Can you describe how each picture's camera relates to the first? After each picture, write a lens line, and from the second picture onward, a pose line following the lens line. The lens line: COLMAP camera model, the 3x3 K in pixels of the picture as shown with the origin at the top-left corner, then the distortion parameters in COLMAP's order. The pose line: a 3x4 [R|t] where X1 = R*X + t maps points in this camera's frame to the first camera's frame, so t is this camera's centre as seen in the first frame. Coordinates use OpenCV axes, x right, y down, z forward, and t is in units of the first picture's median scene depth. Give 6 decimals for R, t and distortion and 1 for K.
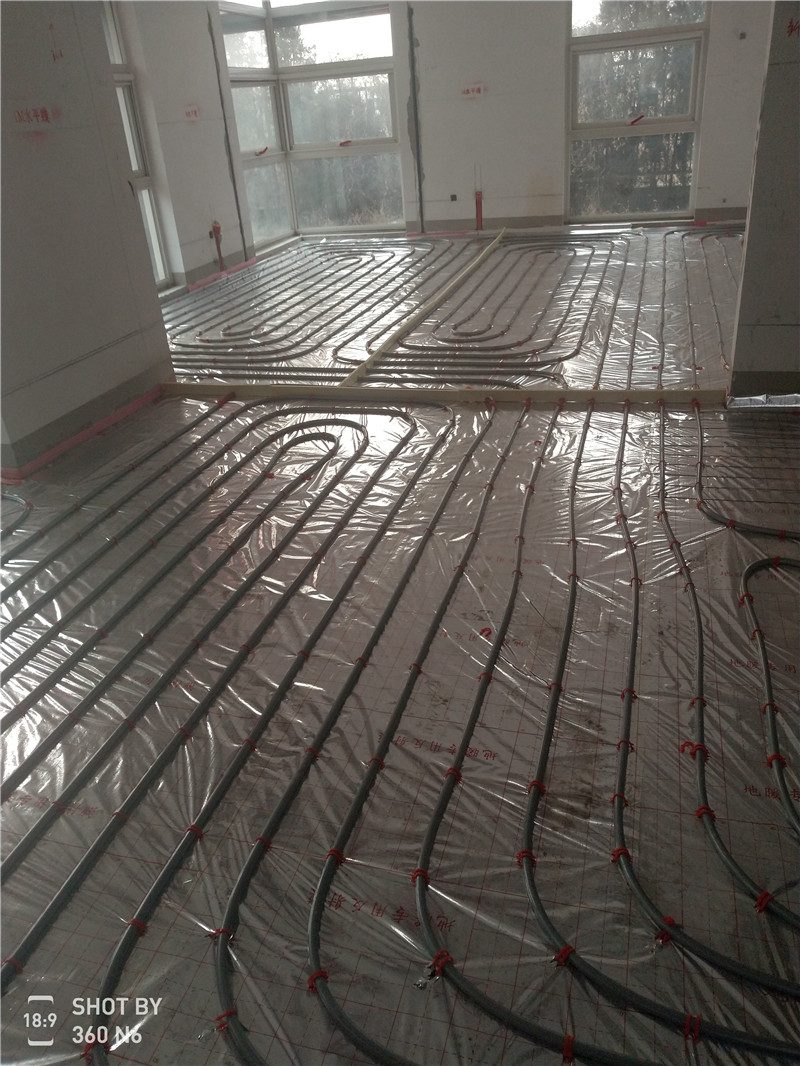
lens RADIAL K [[827.4, 0, 403.9], [0, 827.4, 534.0], [0, 0, 1]] dist [-0.012507, -0.009156]
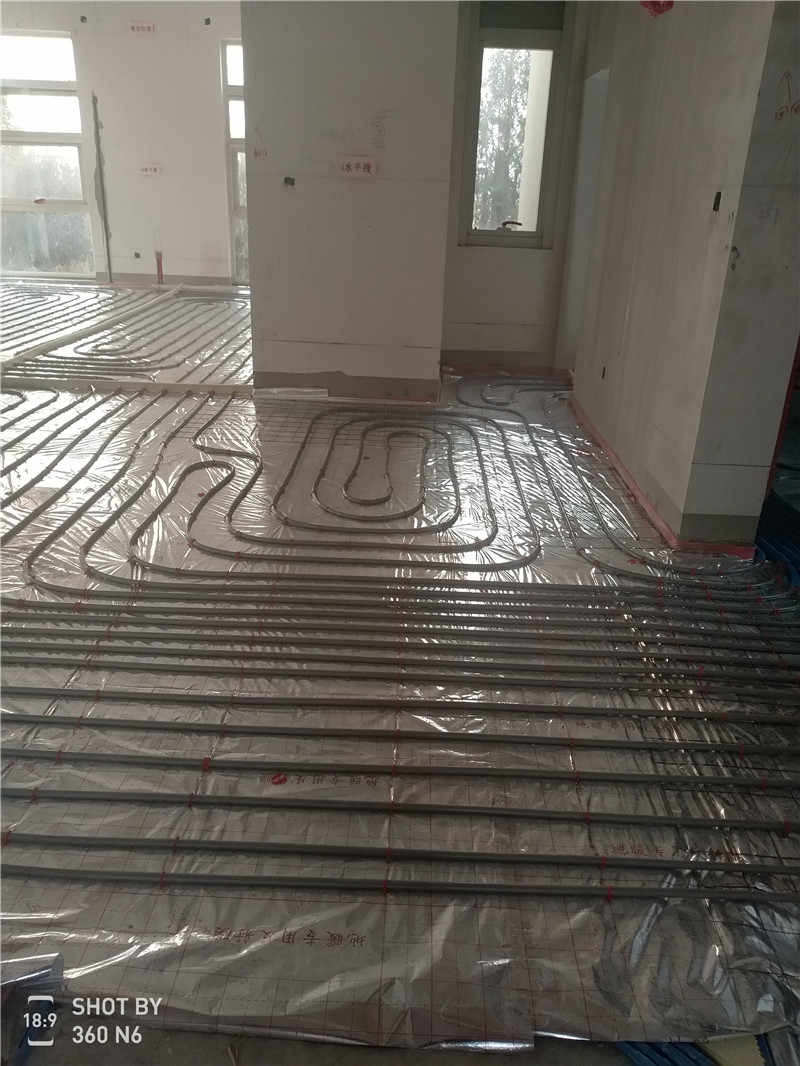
lens RADIAL K [[827.4, 0, 398.5], [0, 827.4, 535.3], [0, 0, 1]] dist [-0.012507, -0.009156]
pose [[0.963373, 0.006934, 0.268074, 0.286751], [0.015955, 0.996413, -0.083111, 0.249640], [-0.267689, 0.084344, 0.959807, -0.516532]]
